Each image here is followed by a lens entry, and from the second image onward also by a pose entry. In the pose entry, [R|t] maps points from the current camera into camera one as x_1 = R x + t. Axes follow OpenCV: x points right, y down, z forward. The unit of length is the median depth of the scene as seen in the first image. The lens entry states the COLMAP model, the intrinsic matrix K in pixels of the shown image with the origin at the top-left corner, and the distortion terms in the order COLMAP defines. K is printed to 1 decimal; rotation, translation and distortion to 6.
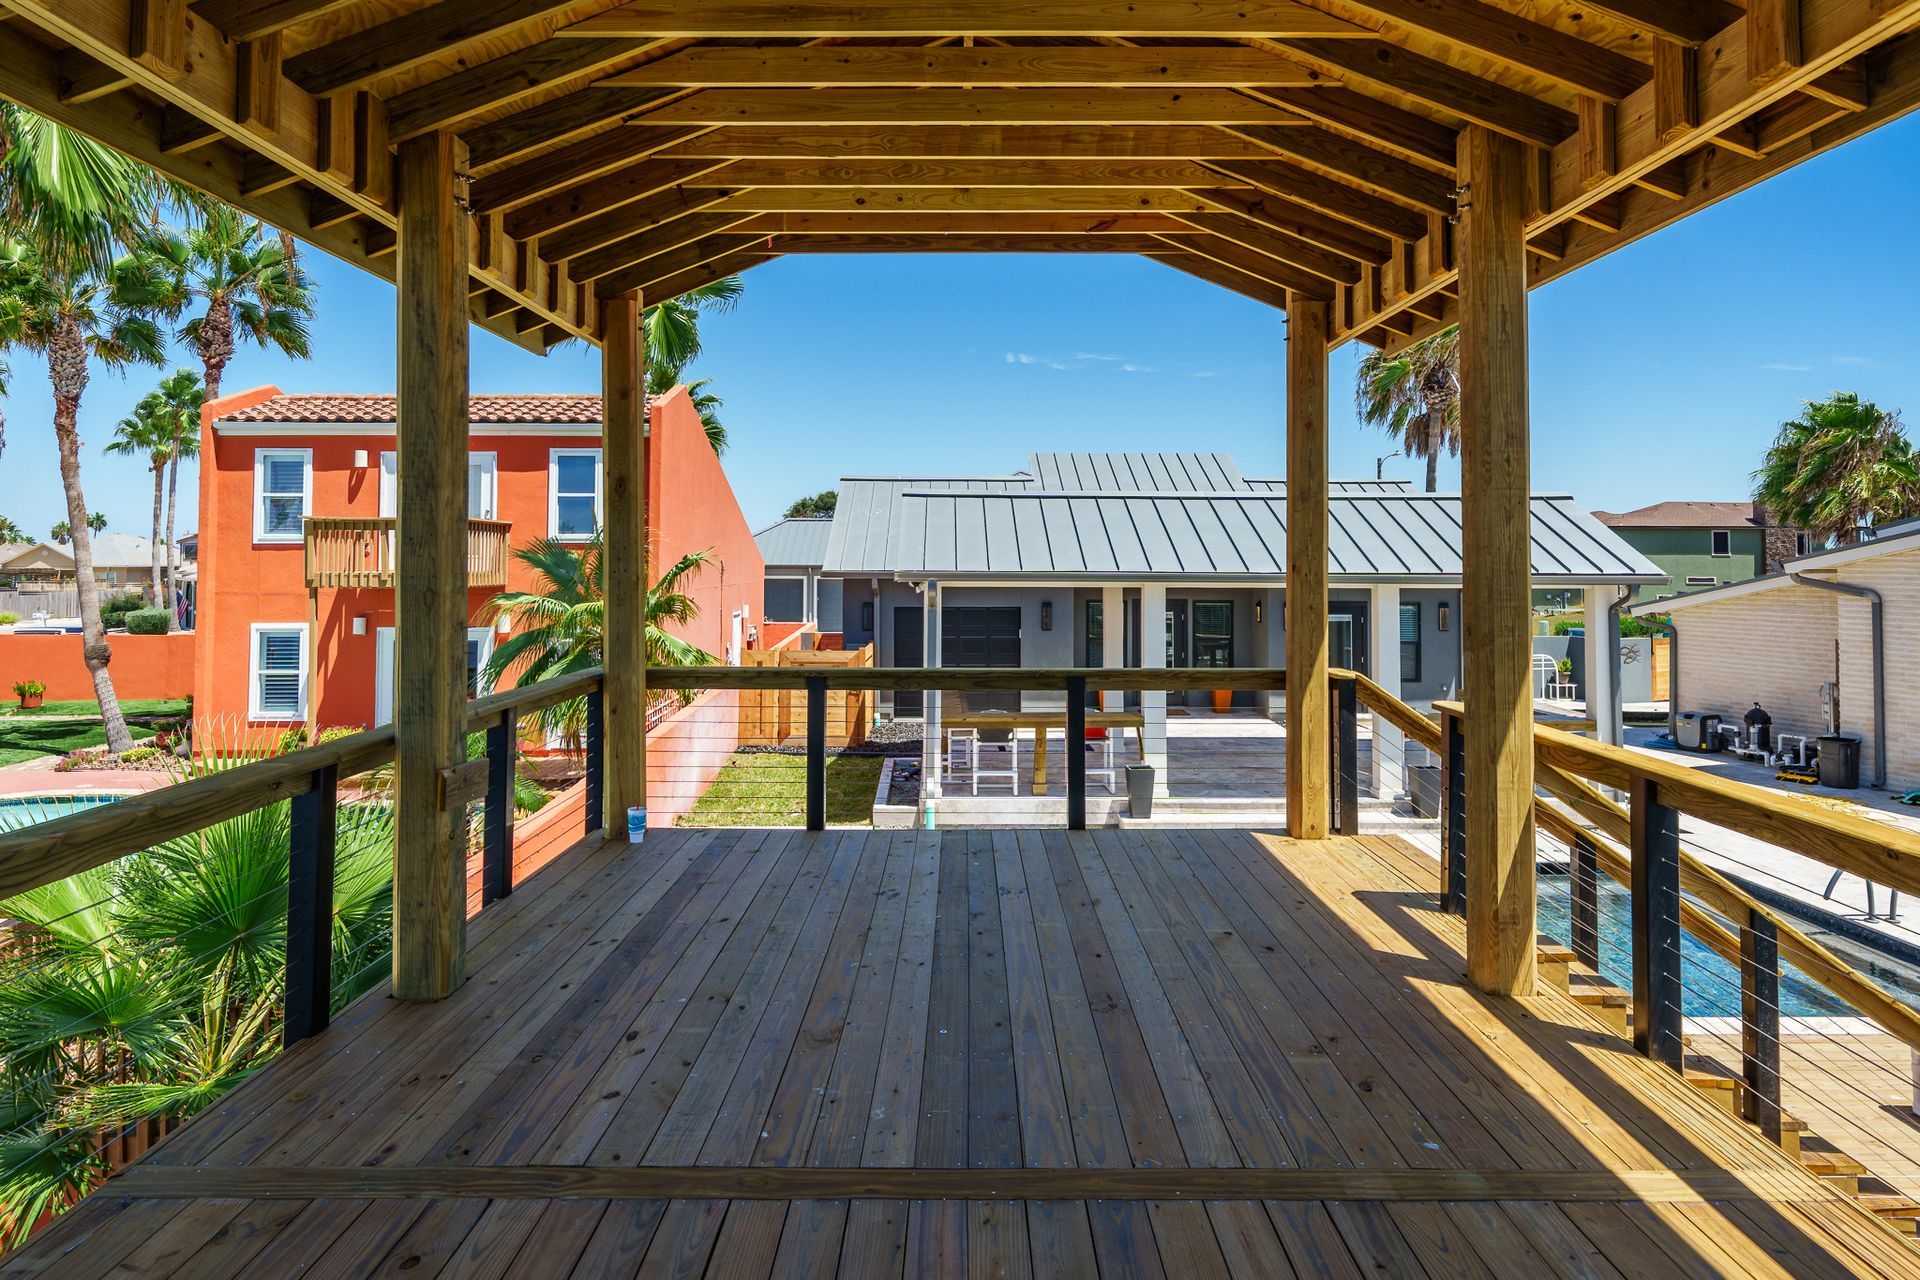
lens RADIAL K [[1126.0, 0, 964.0], [0, 1126.0, 551.3], [0, 0, 1]] dist [0.004769, 0.000145]
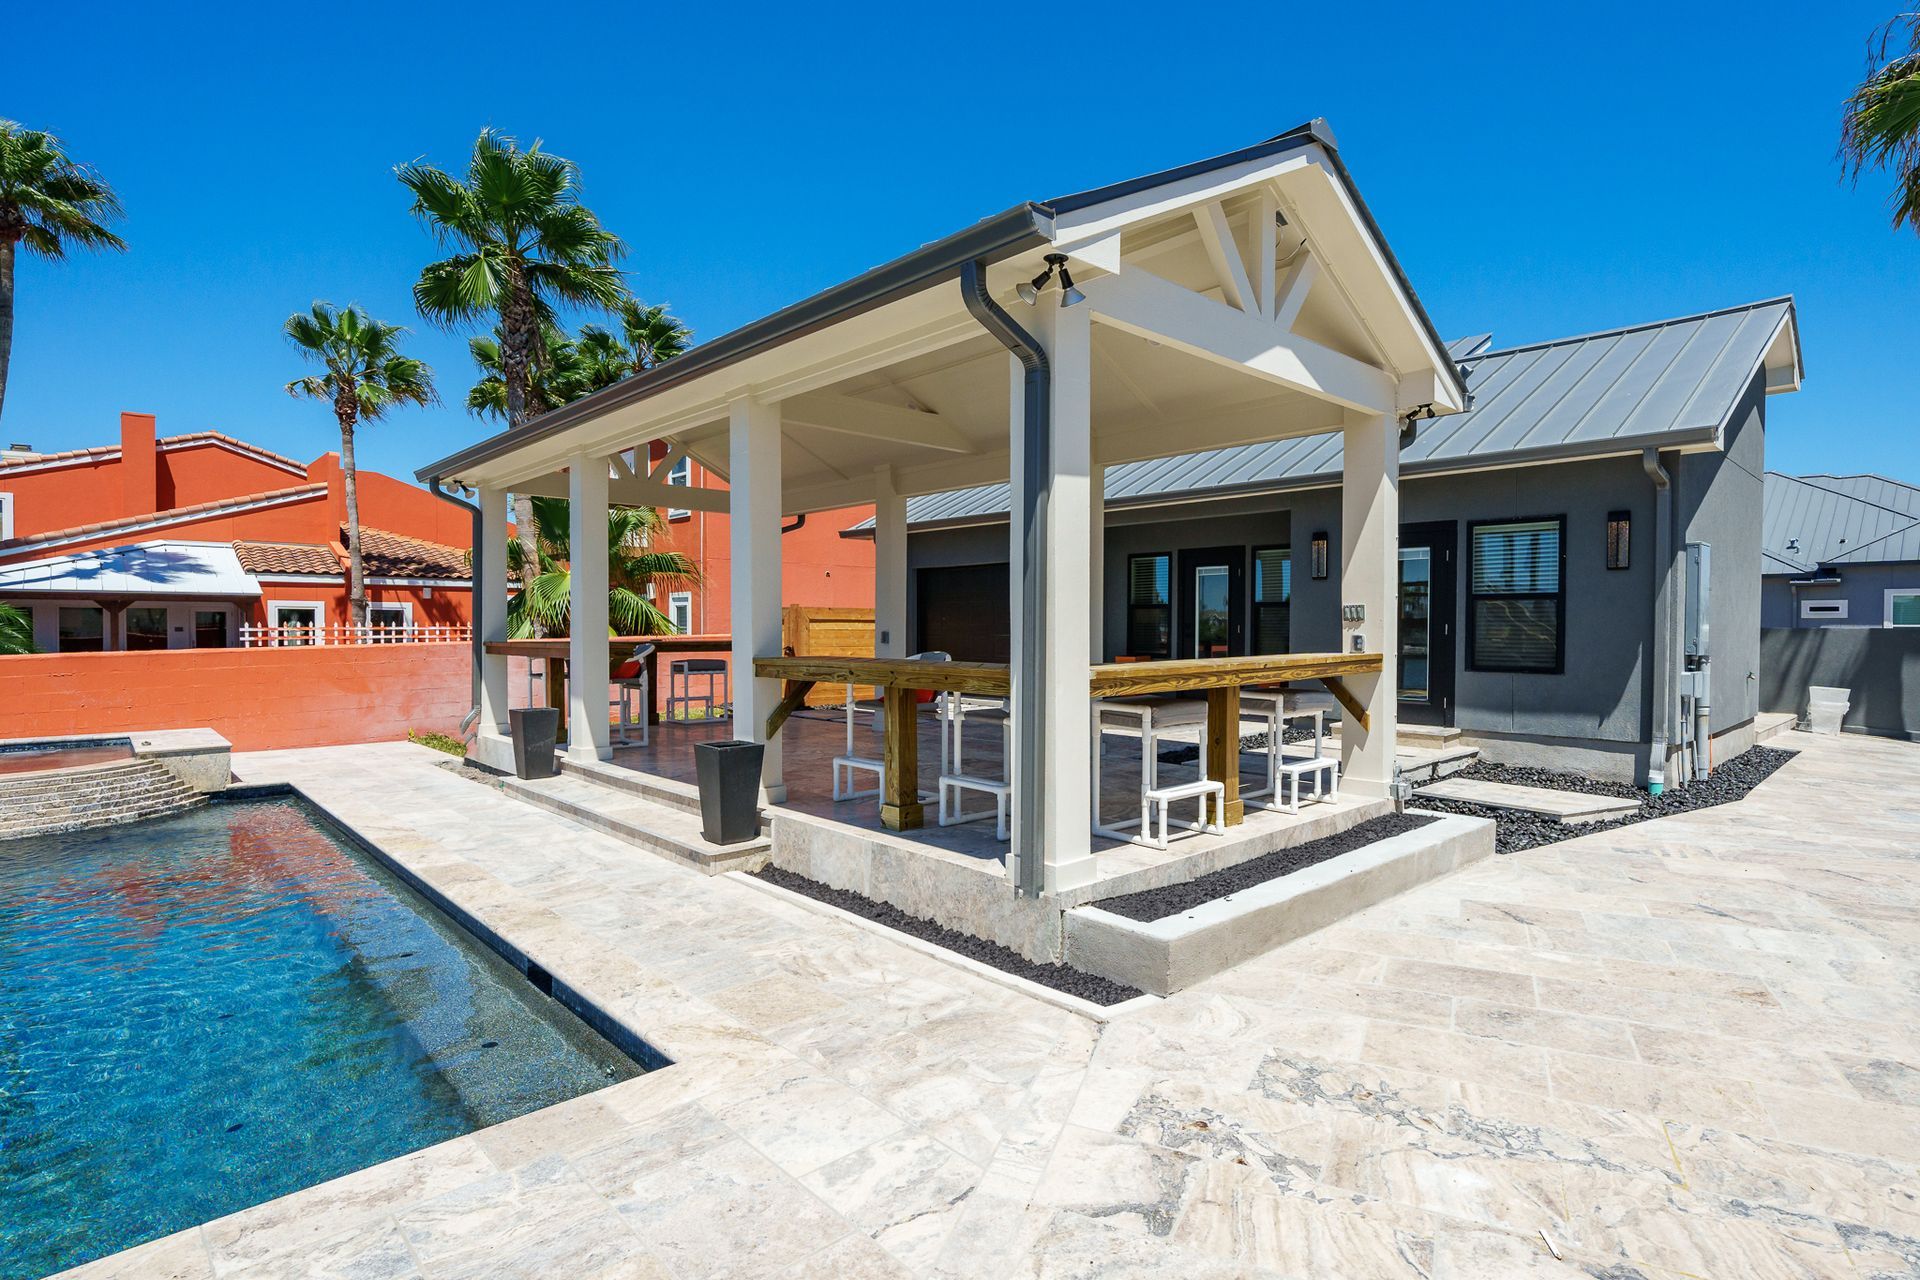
lens RADIAL K [[951.0, 0, 1038.7], [0, 951.0, 644.3], [0, 0, 1]] dist [-0.008320, 0.001678]
pose [[0.703382, 0.013274, -0.710688, 0.618829], [0.004292, 0.999728, 0.022921, 0.105431], [0.710799, -0.019173, 0.703134, 0.614696]]
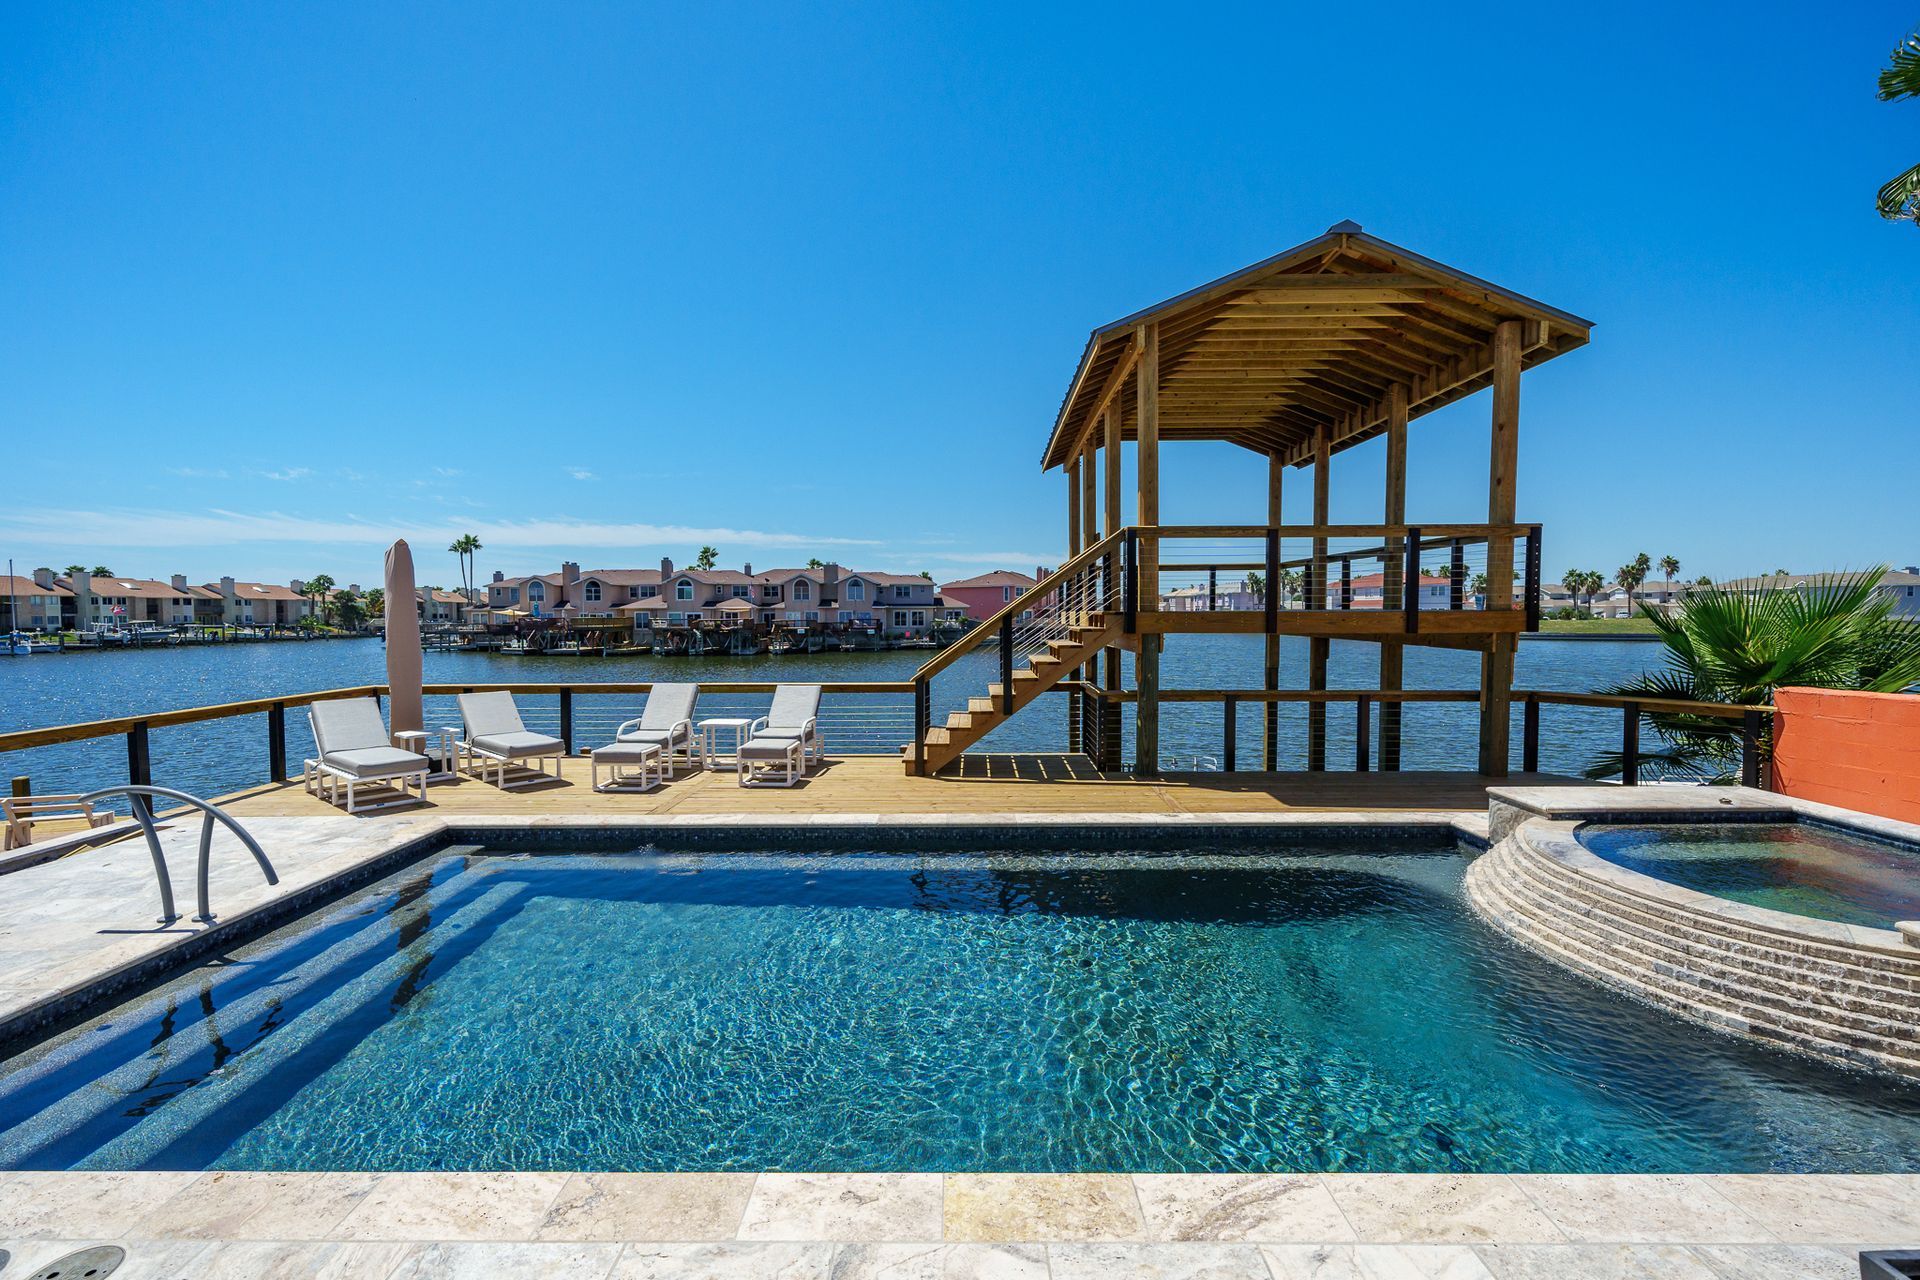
lens RADIAL K [[811.7, 0, 953.2], [0, 811.7, 641.9], [0, 0, 1]] dist [0.002837, -0.000619]
pose [[-0.999745, 0.002443, 0.022460, 0.207339], [0.003129, 0.999528, 0.030552, 0.089926], [-0.022375, 0.030614, -0.999281, 0.828703]]
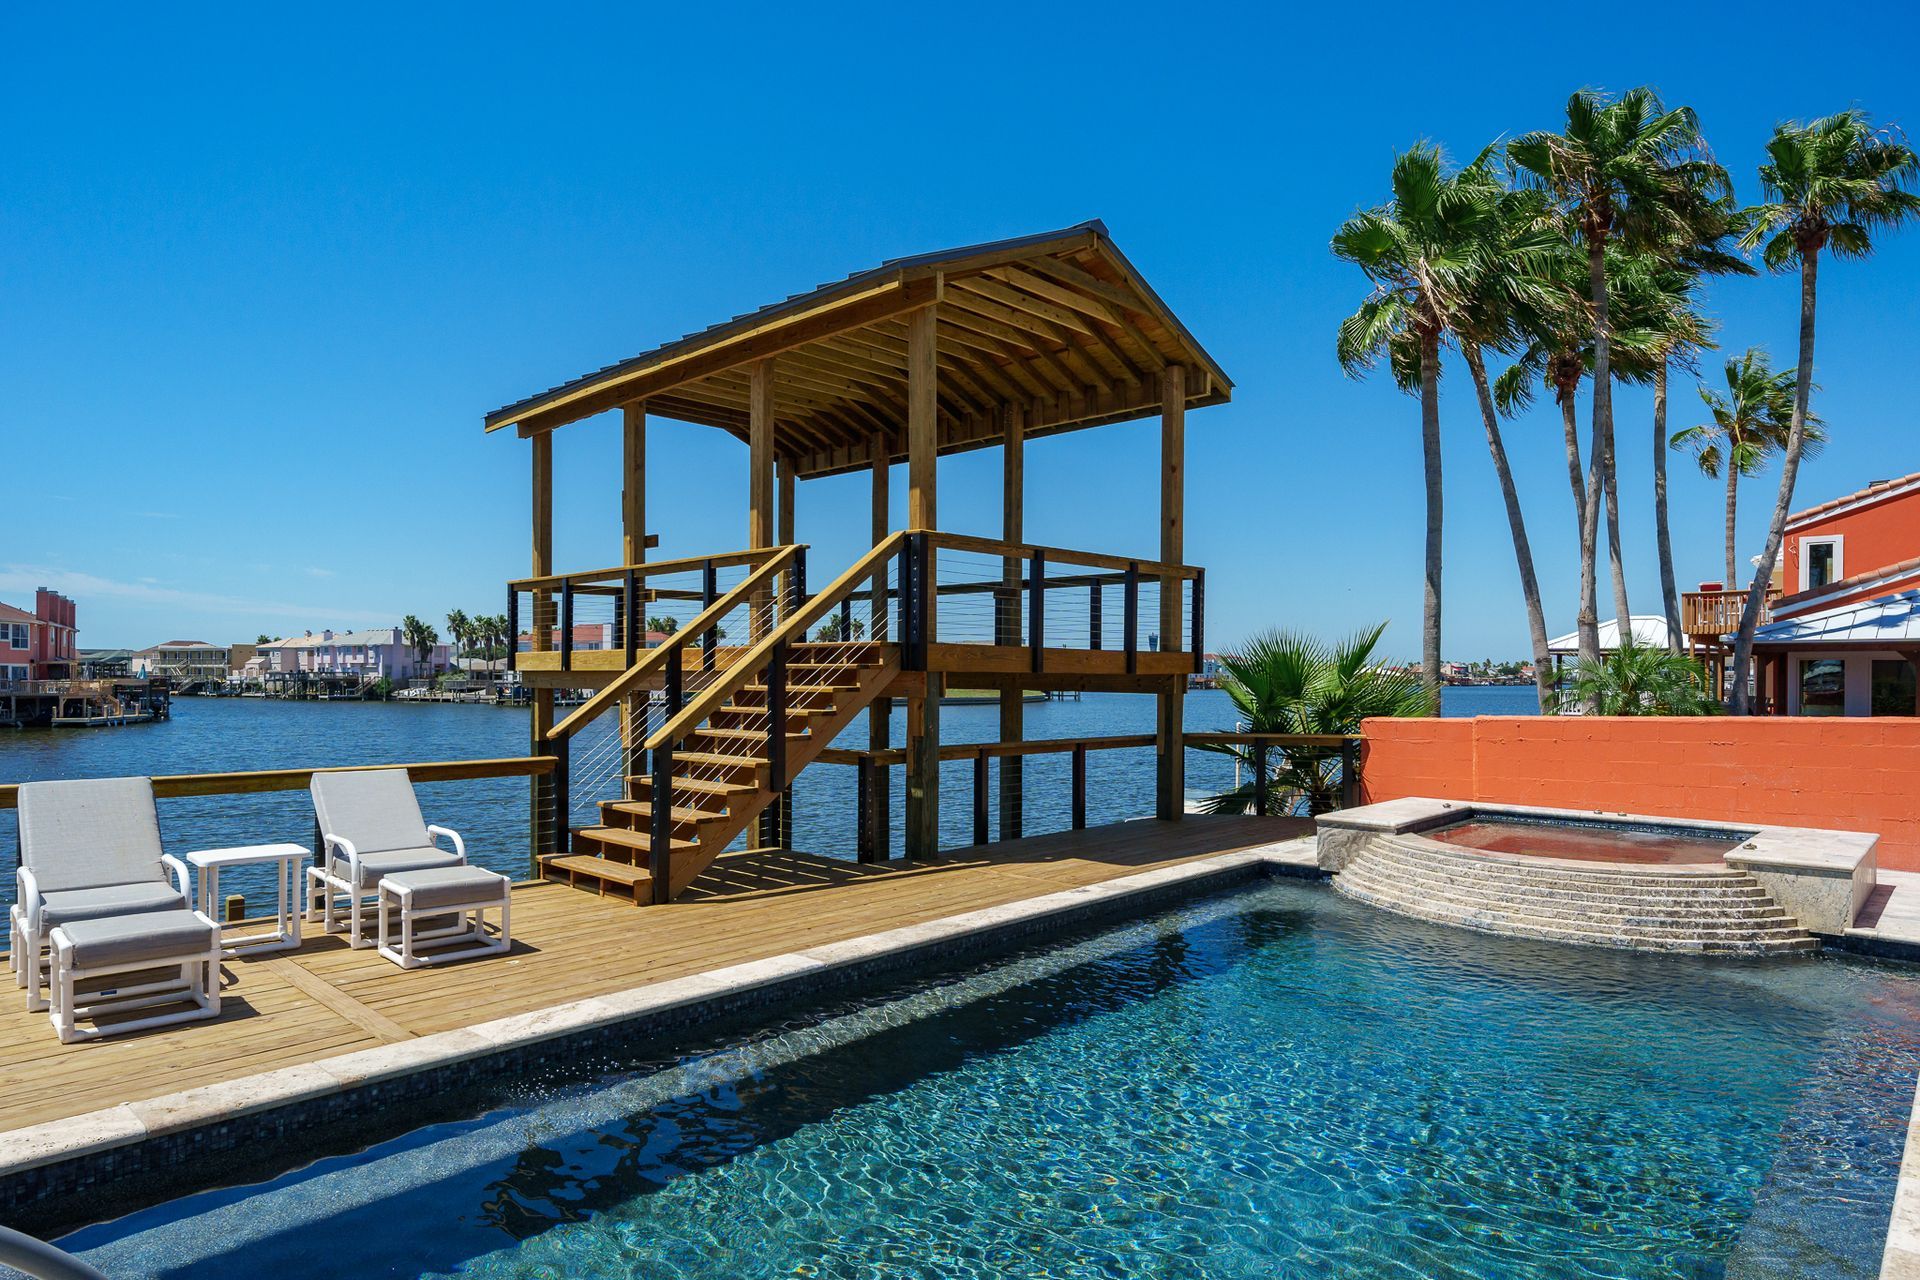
lens RADIAL K [[1126.0, 0, 952.3], [0, 1126.0, 674.4], [0, 0, 1]] dist [0.004769, 0.000145]
pose [[-0.690341, -0.005017, -0.723467, 0.462063], [-0.000651, 0.999980, -0.006314, 0.104305], [0.723484, -0.003888, -0.690330, 0.704133]]
